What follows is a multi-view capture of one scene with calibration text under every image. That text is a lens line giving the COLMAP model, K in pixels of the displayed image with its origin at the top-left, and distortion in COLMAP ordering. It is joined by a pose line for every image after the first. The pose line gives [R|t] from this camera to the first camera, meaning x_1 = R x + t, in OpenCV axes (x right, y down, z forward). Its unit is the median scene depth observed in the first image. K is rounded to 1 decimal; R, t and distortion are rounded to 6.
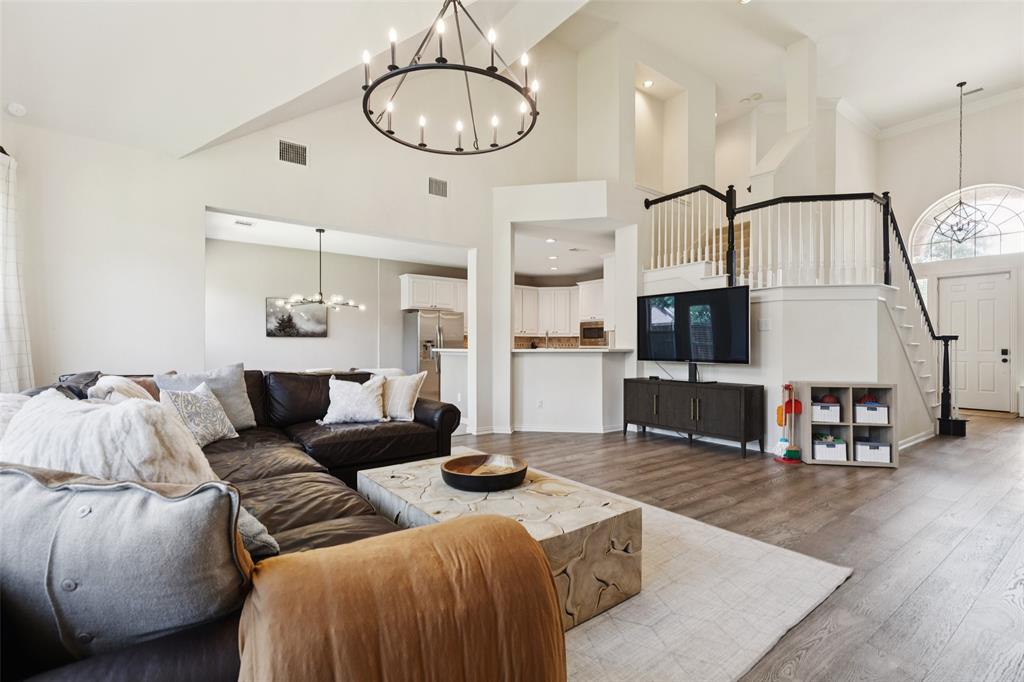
lens RADIAL K [[463.1, 0, 512.0], [0, 463.1, 341.0], [0, 0, 1]] dist [0.012352, -0.000326]
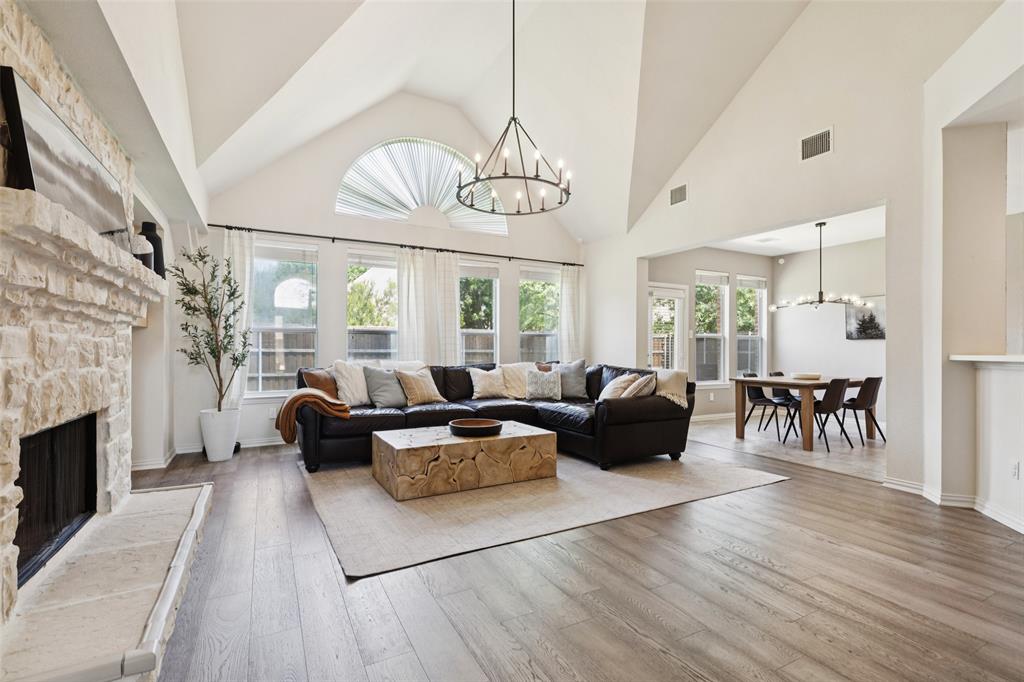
lens RADIAL K [[472.4, 0, 514.8], [0, 472.4, 345.9], [0, 0, 1]] dist [0.008282, -0.000509]
pose [[-0.155216, -0.005413, -0.987866, 0.633470], [0.011880, 0.999902, -0.007345, 0.003469], [0.987809, -0.012875, -0.155137, 0.565151]]
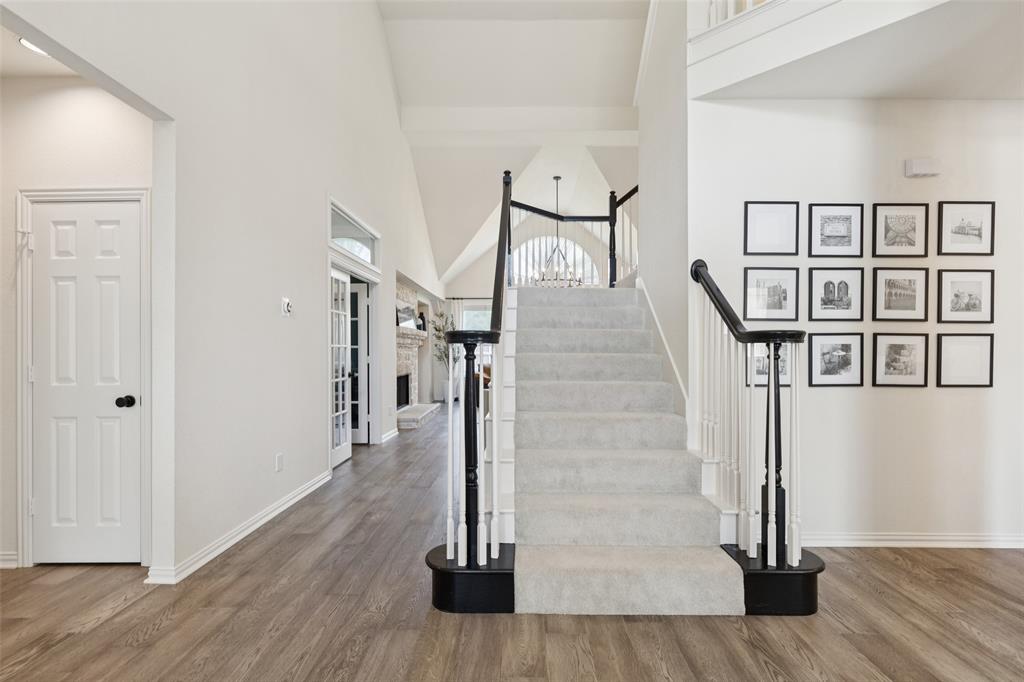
lens RADIAL K [[484.7, 0, 511.8], [0, 484.7, 350.9], [0, 0, 1]] dist [-0.000621, -0.000149]
pose [[-0.613882, 0.003327, -0.789391, 1.150018], [0.013299, 0.999893, -0.006128, -0.001563], [0.789286, -0.014260, -0.613861, 1.173407]]
